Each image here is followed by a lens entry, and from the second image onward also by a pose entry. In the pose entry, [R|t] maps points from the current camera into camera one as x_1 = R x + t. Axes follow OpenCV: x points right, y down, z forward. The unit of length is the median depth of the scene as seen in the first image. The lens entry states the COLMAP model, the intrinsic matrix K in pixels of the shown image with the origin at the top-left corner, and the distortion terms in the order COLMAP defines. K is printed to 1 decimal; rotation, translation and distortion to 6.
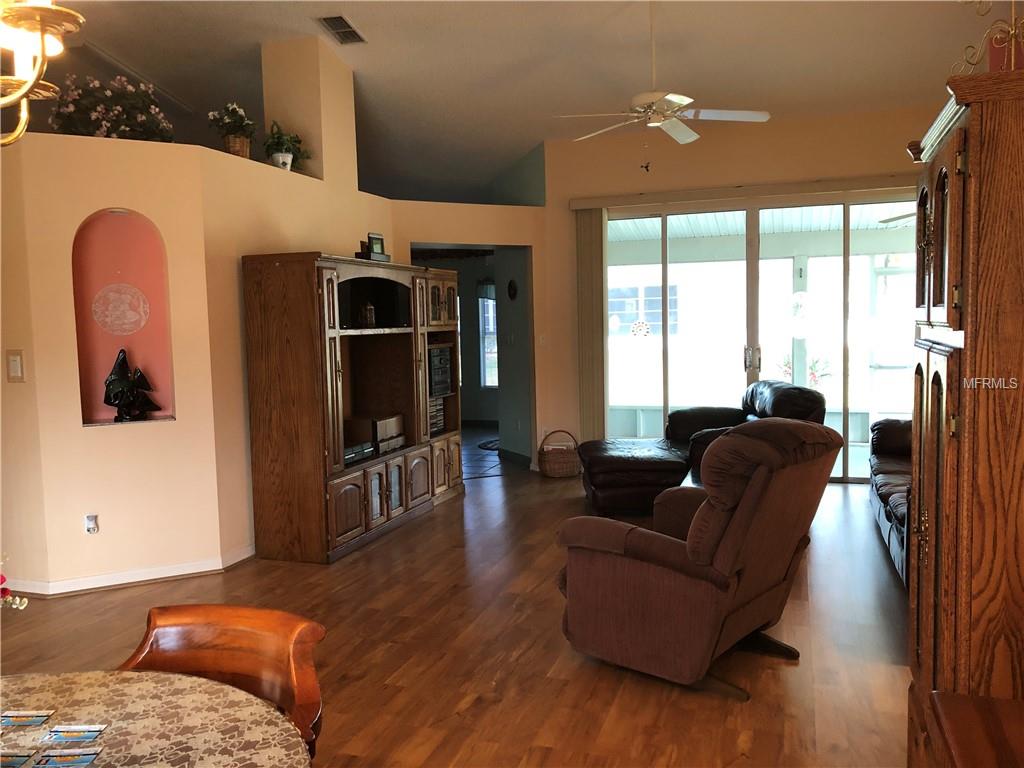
lens RADIAL K [[836.2, 0, 512.0], [0, 836.2, 384.0], [0, 0, 1]] dist [0.052039, -0.074473]
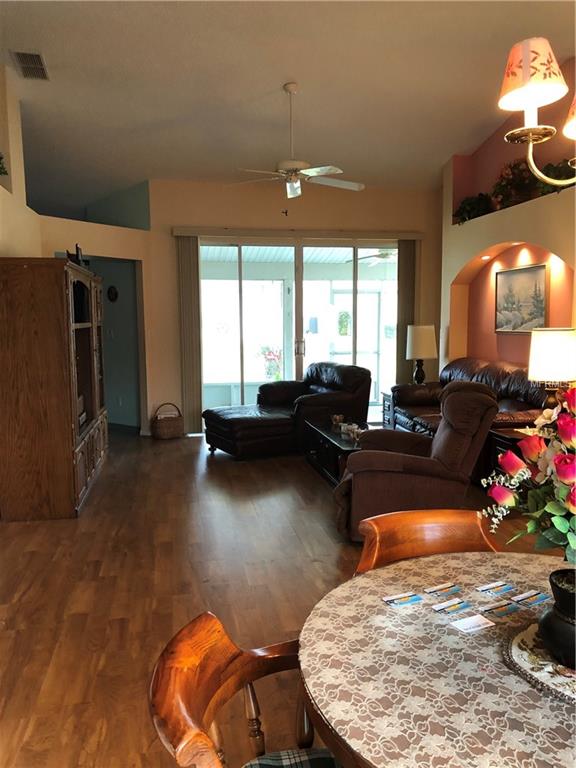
lens RADIAL K [[633.9, 0, 288.0], [0, 633.9, 384.0], [0, 0, 1]] dist [0.025267, -0.009017]
pose [[0.872825, -0.032808, 0.486930, -0.277417], [0.021896, 0.999366, 0.028085, 0.001575], [-0.487542, -0.013852, 0.872990, 0.038530]]
